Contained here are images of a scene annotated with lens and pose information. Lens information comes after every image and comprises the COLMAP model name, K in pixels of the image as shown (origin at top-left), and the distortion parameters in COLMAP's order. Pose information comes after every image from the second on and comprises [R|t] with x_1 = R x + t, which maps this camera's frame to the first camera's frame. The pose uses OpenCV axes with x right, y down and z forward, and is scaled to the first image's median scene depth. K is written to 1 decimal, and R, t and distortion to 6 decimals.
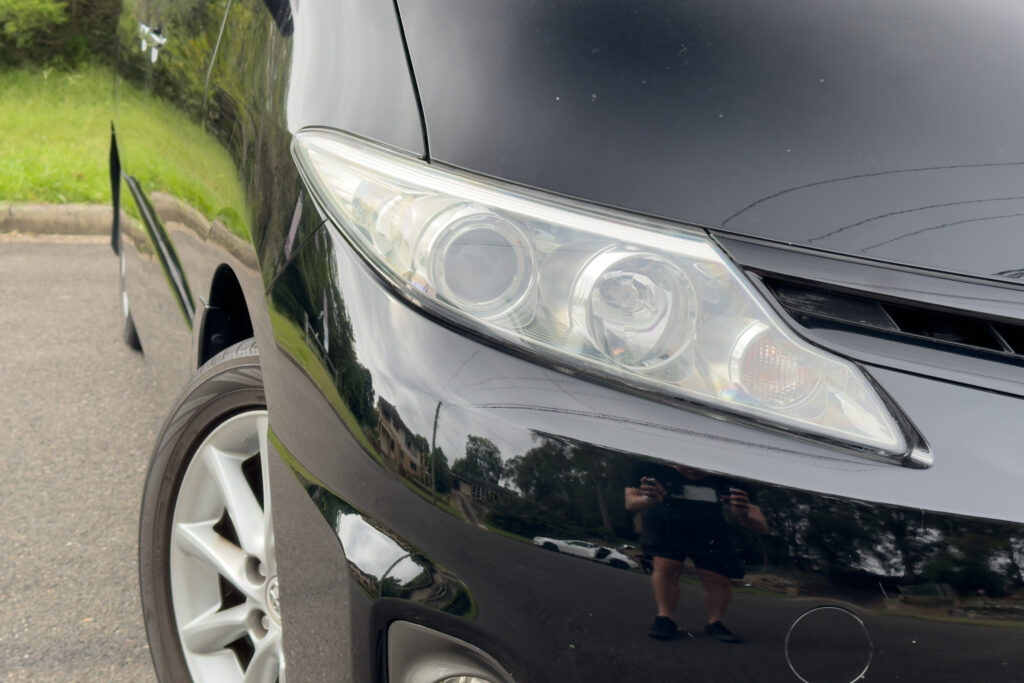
lens RADIAL K [[1452.9, 0, 512.0], [0, 1452.9, 341.5], [0, 0, 1]] dist [0.179011, -0.465764]
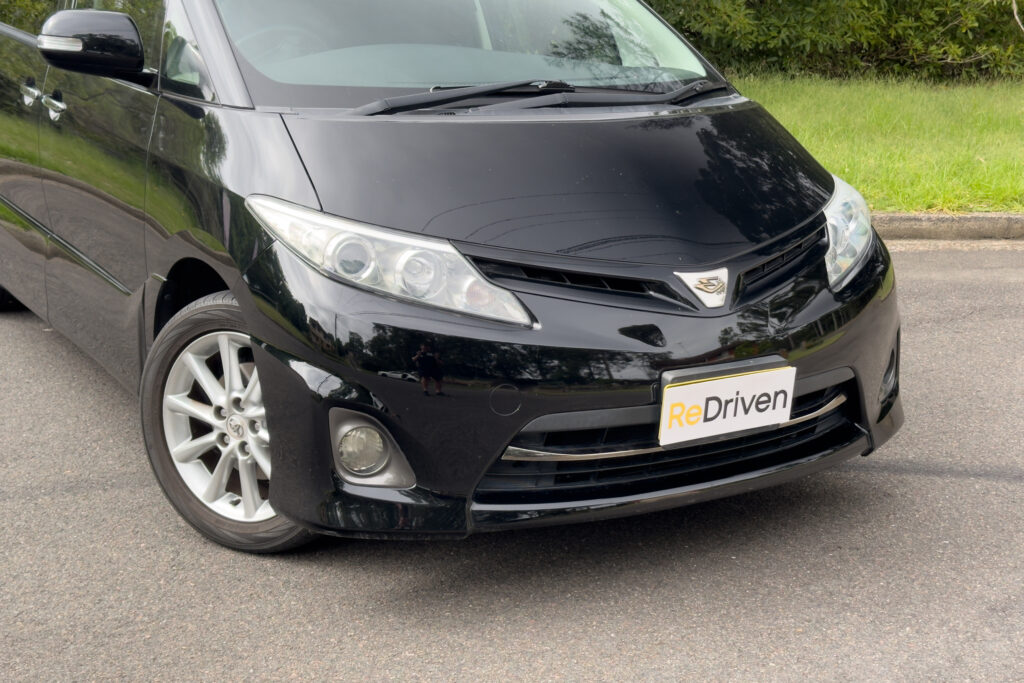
lens RADIAL K [[1452.9, 0, 512.0], [0, 1452.9, 341.5], [0, 0, 1]] dist [0.179011, -0.465764]
pose [[0.973407, -0.064065, 0.219942, -0.287759], [0.054465, 0.997291, 0.049445, -0.020062], [-0.222514, -0.036151, 0.974259, -1.303211]]
